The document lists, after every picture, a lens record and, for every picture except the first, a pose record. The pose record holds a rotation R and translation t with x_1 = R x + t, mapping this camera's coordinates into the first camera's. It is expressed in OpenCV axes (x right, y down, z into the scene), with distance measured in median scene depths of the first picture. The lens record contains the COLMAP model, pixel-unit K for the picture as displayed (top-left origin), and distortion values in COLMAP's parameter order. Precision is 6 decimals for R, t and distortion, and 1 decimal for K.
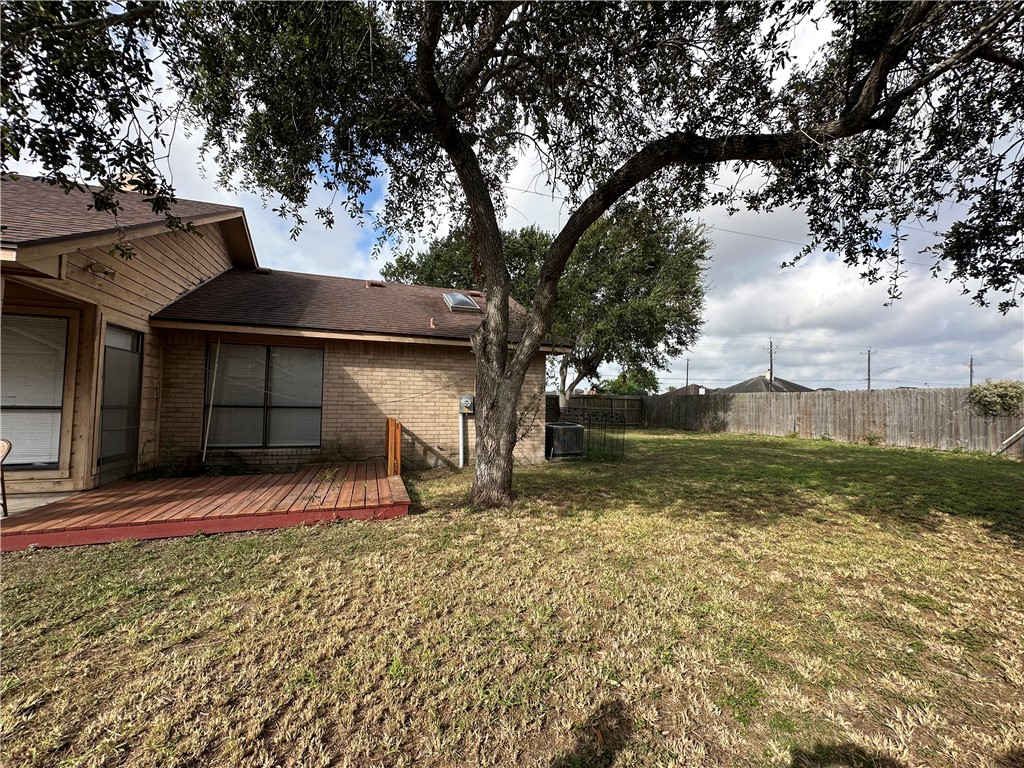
lens RADIAL K [[409.3, 0, 512.3], [0, 409.3, 384.5], [0, 0, 1]] dist [-0.000411, 0.000374]
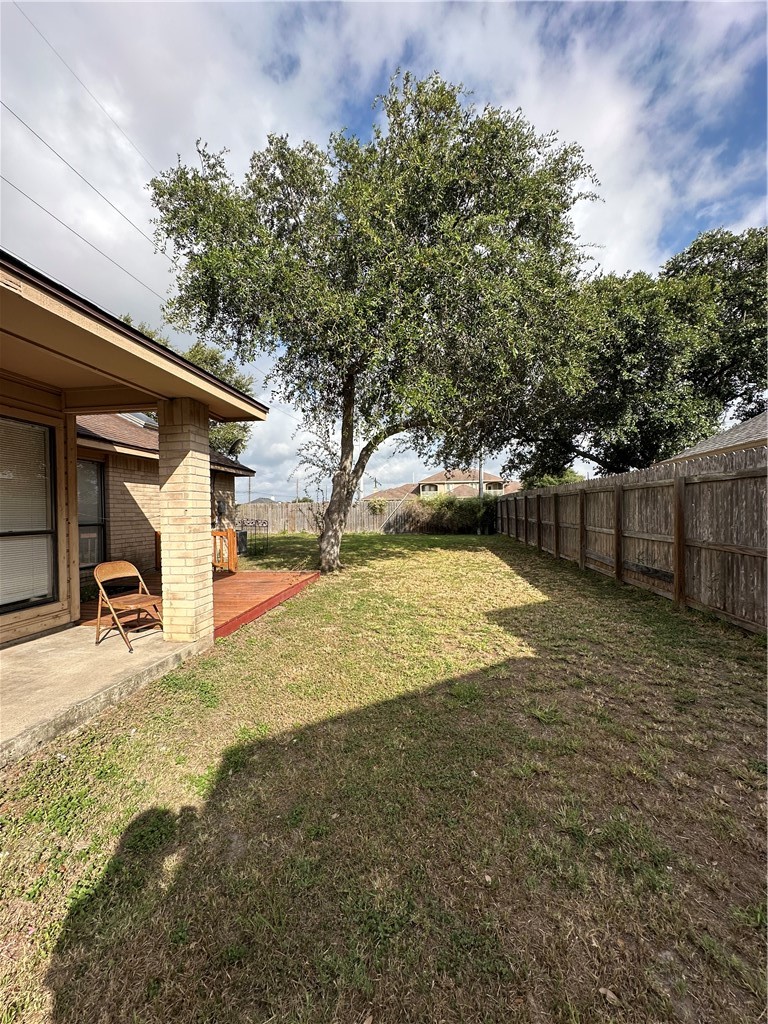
lens RADIAL K [[409.3, 0, 385.3], [0, 409.3, 512.3], [0, 0, 1]] dist [-0.000411, 0.000374]
pose [[0.459396, -0.022800, 0.887939, -1.008714], [-0.019764, 0.999161, 0.035881, -0.019322], [-0.888011, -0.034033, 0.458560, -0.017390]]
